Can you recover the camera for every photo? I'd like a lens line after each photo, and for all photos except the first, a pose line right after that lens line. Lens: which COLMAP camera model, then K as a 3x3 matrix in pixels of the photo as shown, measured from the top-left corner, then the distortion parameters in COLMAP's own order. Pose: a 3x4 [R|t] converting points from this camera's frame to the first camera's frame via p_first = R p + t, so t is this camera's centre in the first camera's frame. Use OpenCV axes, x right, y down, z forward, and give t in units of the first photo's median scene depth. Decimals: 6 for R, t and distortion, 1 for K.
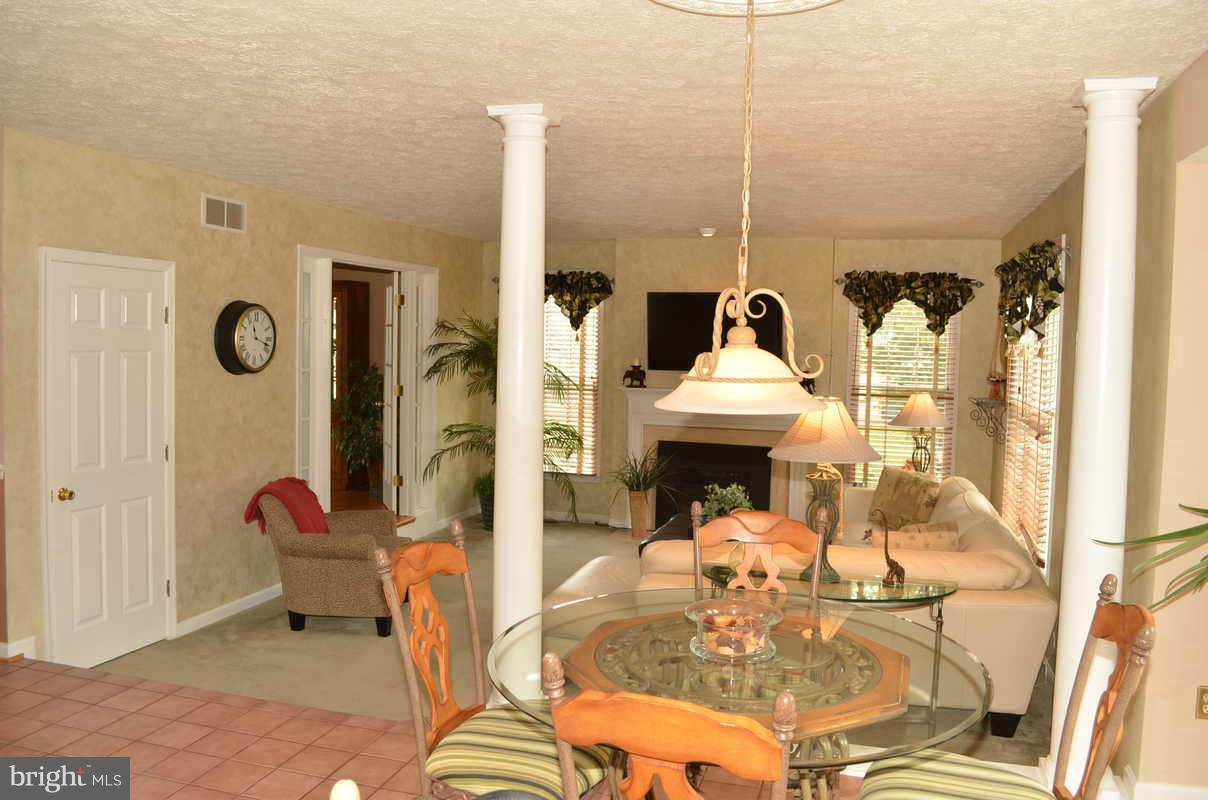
lens RADIAL K [[943.5, 0, 610.1], [0, 943.5, 397.4], [0, 0, 1]] dist [-0.088967, 0.018565]
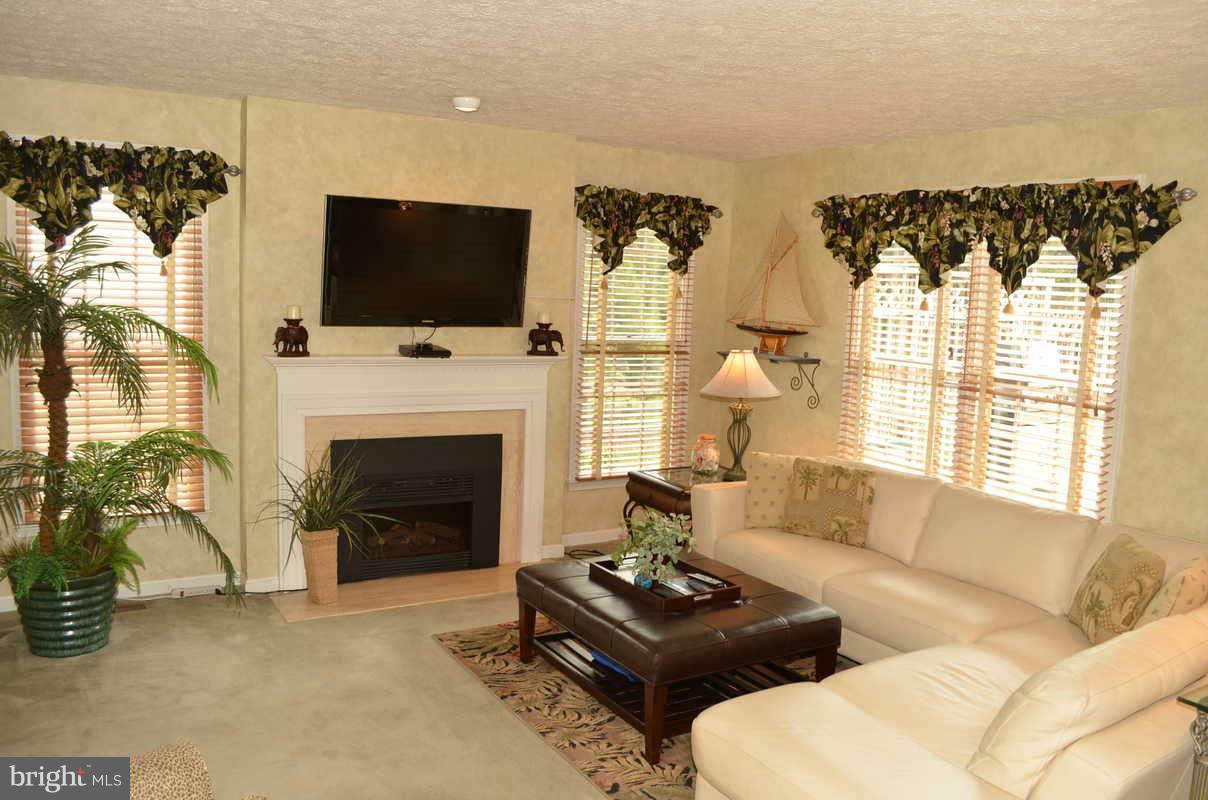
lens RADIAL K [[943.5, 0, 602.7], [0, 943.5, 400.7], [0, 0, 1]] dist [-0.088967, 0.018565]
pose [[0.671657, -0.083308, 0.736164, -0.292580], [0.020492, 0.995367, 0.093944, -0.035944], [-0.740579, -0.048013, 0.670252, 0.492723]]
